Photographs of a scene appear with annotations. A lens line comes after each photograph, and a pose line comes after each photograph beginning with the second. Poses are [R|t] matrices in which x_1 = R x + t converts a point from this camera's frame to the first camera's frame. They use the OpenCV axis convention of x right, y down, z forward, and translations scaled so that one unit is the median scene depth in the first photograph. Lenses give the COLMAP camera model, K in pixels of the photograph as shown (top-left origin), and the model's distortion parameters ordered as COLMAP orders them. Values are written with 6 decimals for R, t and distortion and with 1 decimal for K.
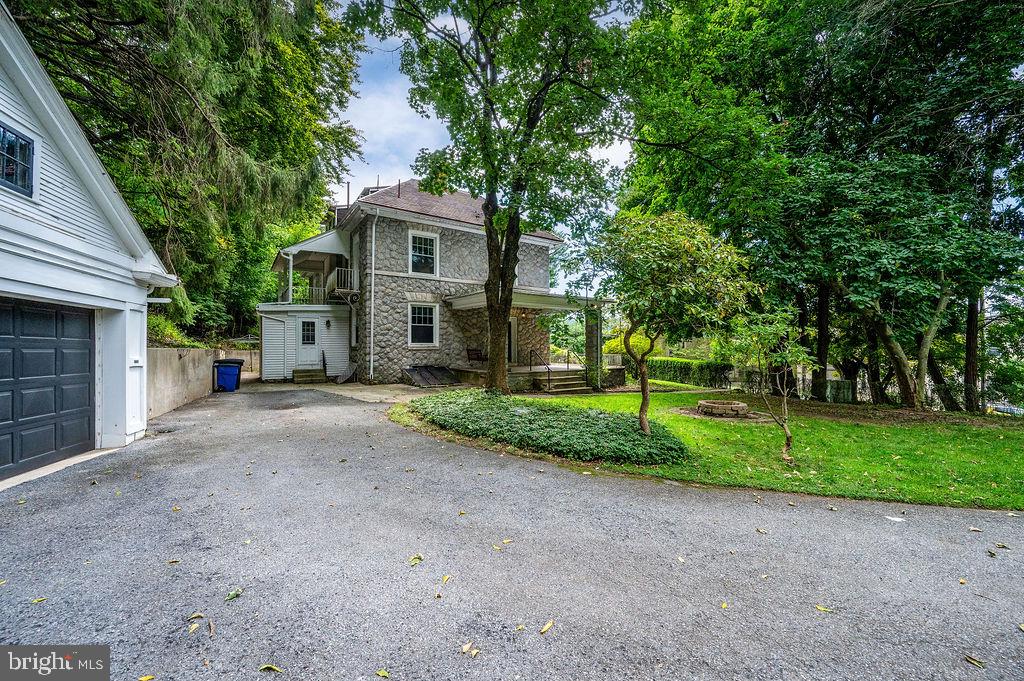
lens RADIAL K [[405.7, 0, 512.0], [0, 405.7, 340.5], [0, 0, 1]] dist [0.001823, 0.000165]
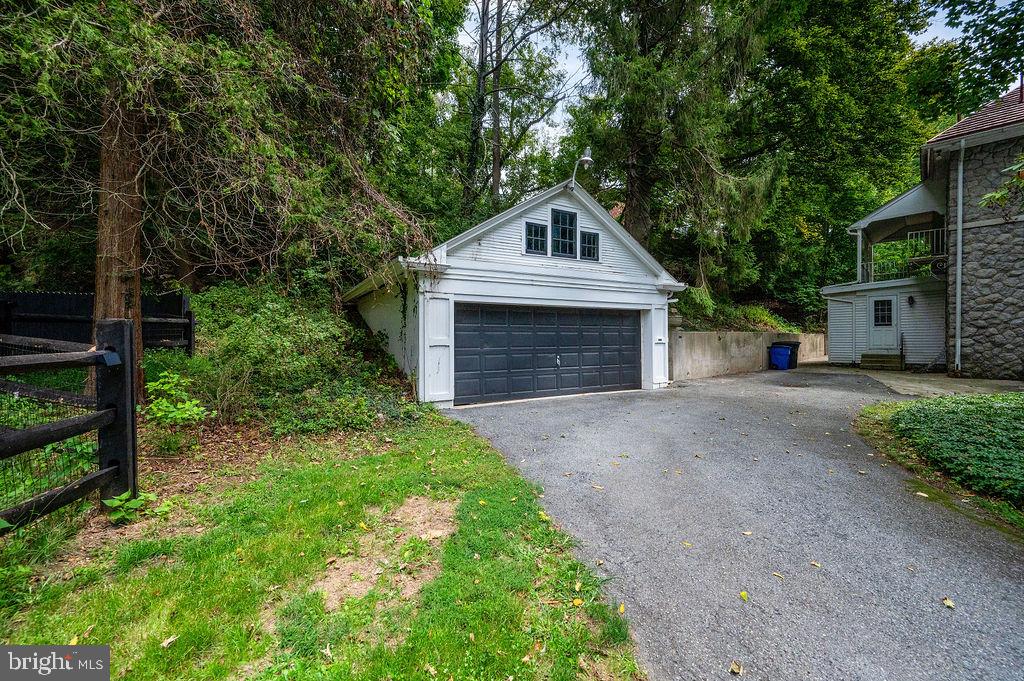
lens RADIAL K [[405.7, 0, 512.0], [0, 405.7, 340.5], [0, 0, 1]] dist [0.001823, 0.000165]
pose [[0.182511, 0.007964, -0.983172, 0.244127], [0.029005, 0.999488, 0.013481, 0.006062], [0.982776, -0.030977, 0.182186, 0.048502]]
